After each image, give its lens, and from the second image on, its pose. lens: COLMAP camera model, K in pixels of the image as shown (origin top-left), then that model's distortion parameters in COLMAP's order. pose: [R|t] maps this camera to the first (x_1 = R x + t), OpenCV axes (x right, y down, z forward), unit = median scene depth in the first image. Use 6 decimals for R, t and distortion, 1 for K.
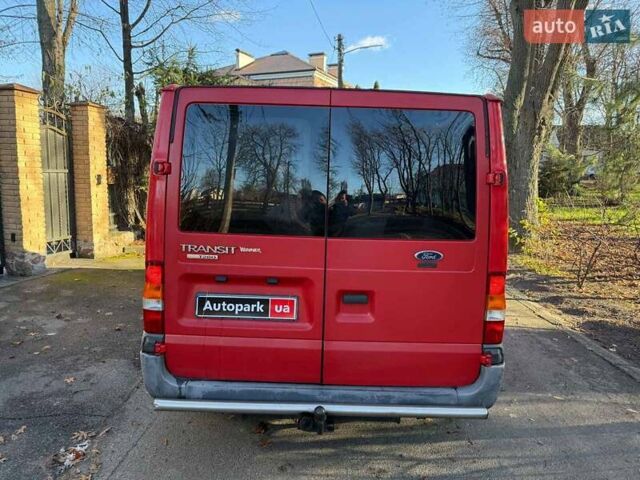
lens RADIAL K [[453.2, 0, 317.1], [0, 453.2, 239.0], [0, 0, 1]] dist [0.045566, -0.066818]
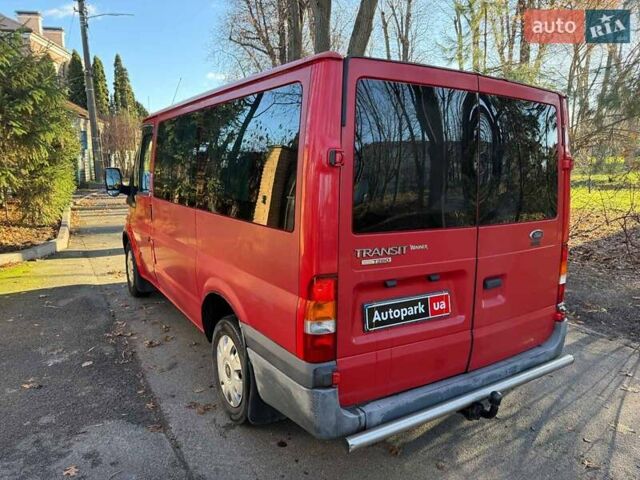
lens RADIAL K [[453.2, 0, 317.1], [0, 453.2, 239.0], [0, 0, 1]] dist [0.045566, -0.066818]
pose [[0.869240, -0.101571, 0.483845, -0.741415], [0.072460, 0.994274, 0.078546, -0.075835], [-0.489052, -0.033216, 0.871622, 0.306764]]
